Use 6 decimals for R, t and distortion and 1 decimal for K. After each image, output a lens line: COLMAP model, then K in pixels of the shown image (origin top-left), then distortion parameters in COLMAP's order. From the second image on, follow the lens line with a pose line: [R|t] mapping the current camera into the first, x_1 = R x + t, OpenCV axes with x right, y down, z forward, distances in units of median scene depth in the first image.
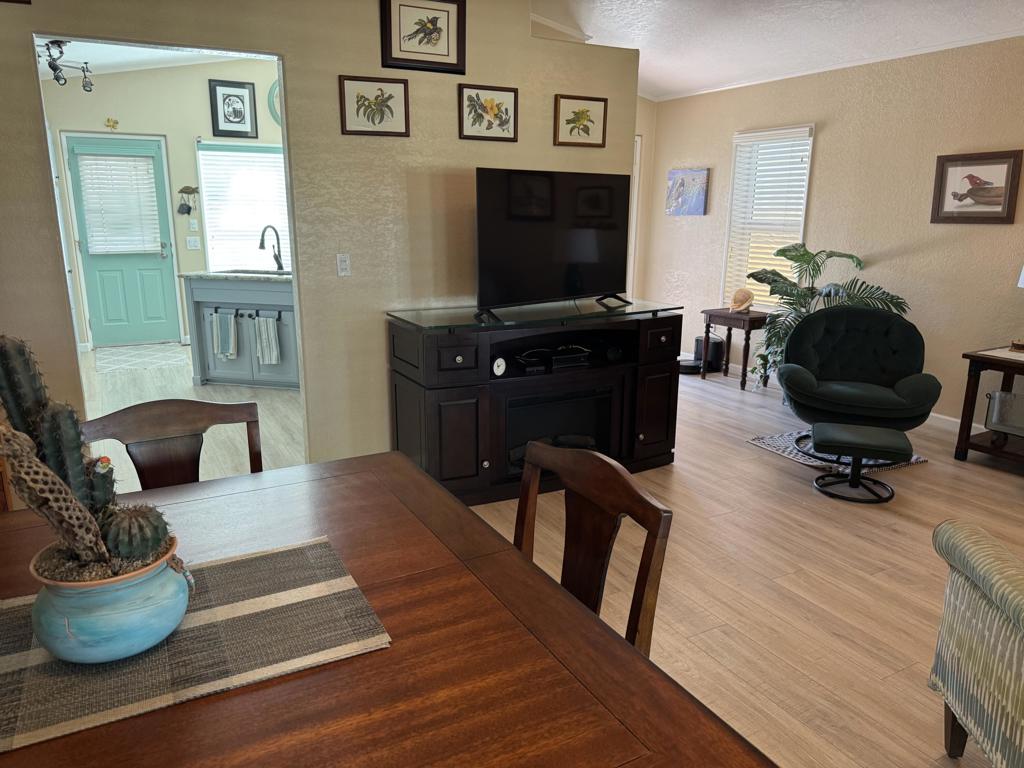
lens RADIAL K [[724.0, 0, 507.8], [0, 724.0, 386.7], [0, 0, 1]] dist [0.071813, -0.100377]
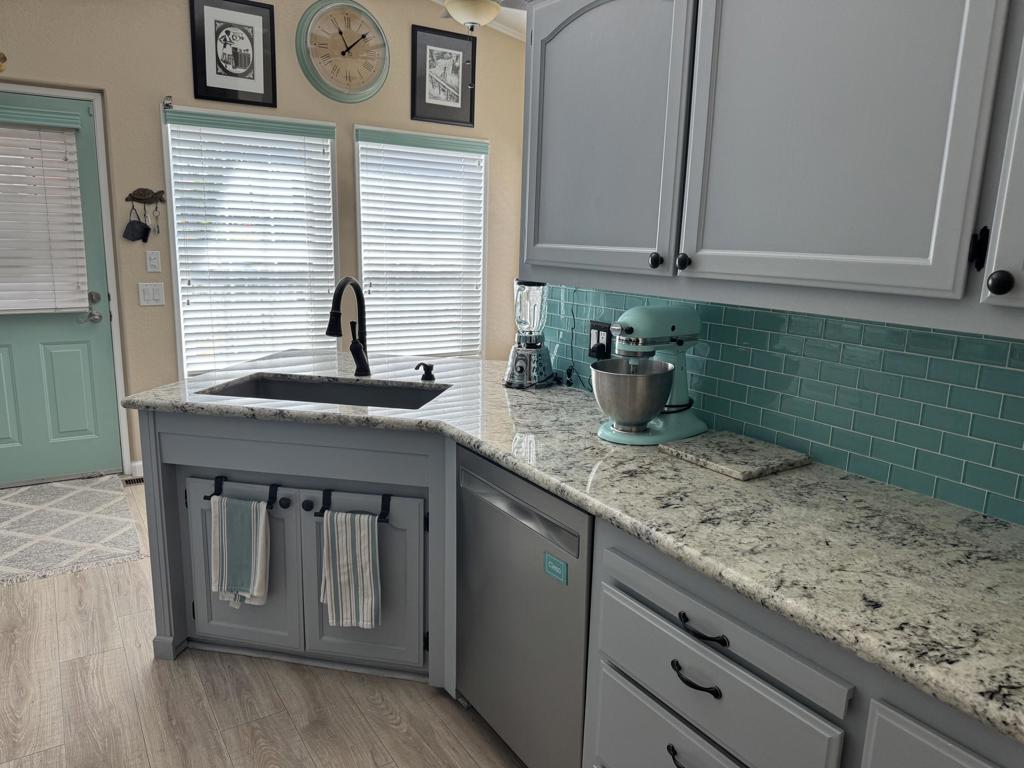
lens RADIAL K [[724.0, 0, 511.9], [0, 724.0, 379.8], [0, 0, 1]] dist [0.071813, -0.100377]
pose [[0.997248, 0.005701, 0.073925, -0.214198], [-0.003156, 0.999400, -0.034494, -0.120397], [-0.074077, 0.034166, 0.996667, 0.465960]]
